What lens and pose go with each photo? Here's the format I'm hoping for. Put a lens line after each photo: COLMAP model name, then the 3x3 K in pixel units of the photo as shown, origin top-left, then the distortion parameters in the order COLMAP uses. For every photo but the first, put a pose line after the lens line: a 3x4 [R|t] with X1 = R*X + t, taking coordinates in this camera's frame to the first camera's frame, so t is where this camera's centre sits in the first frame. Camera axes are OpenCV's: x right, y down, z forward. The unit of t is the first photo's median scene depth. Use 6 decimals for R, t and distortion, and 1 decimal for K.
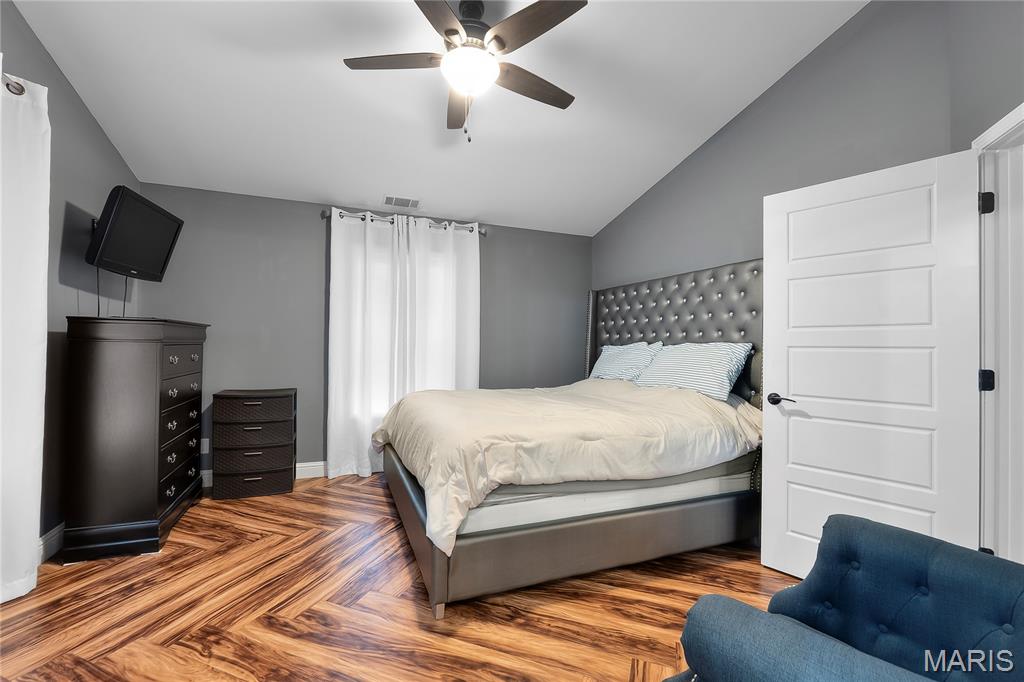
lens RADIAL K [[441.2, 0, 510.0], [0, 441.2, 343.5], [0, 0, 1]] dist [-0.001814, -0.000814]
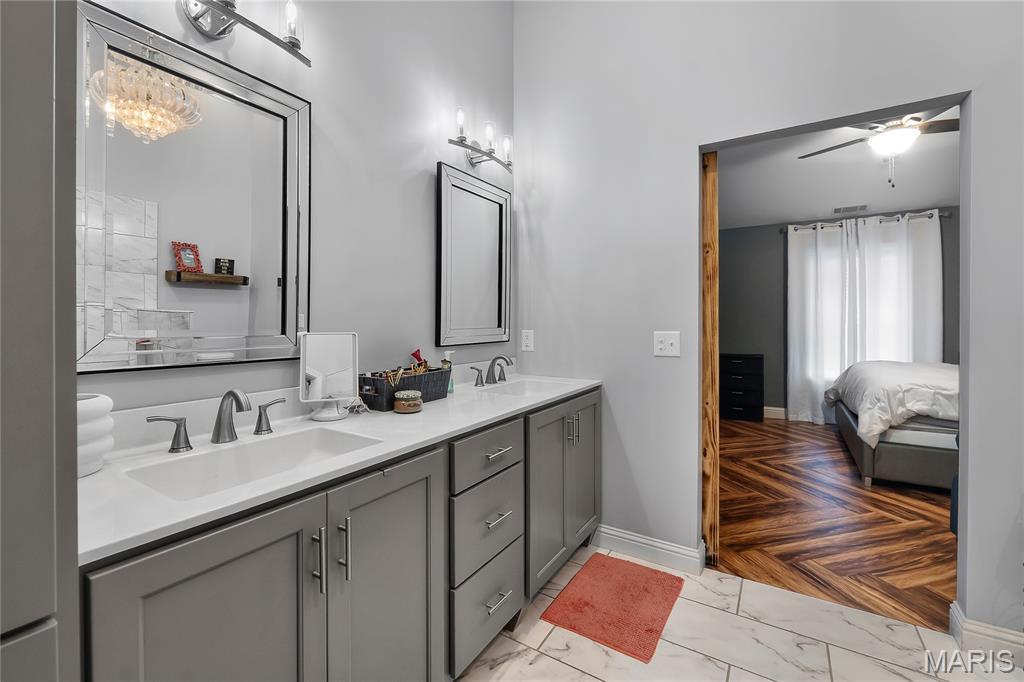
lens RADIAL K [[441.2, 0, 506.8], [0, 441.2, 324.6], [0, 0, 1]] dist [-0.001814, -0.000814]
pose [[0.589259, -0.010953, -0.807870, 0.191328], [0.013259, 0.999905, -0.003886, -0.002379], [0.807835, -0.008422, 0.589348, -0.535437]]
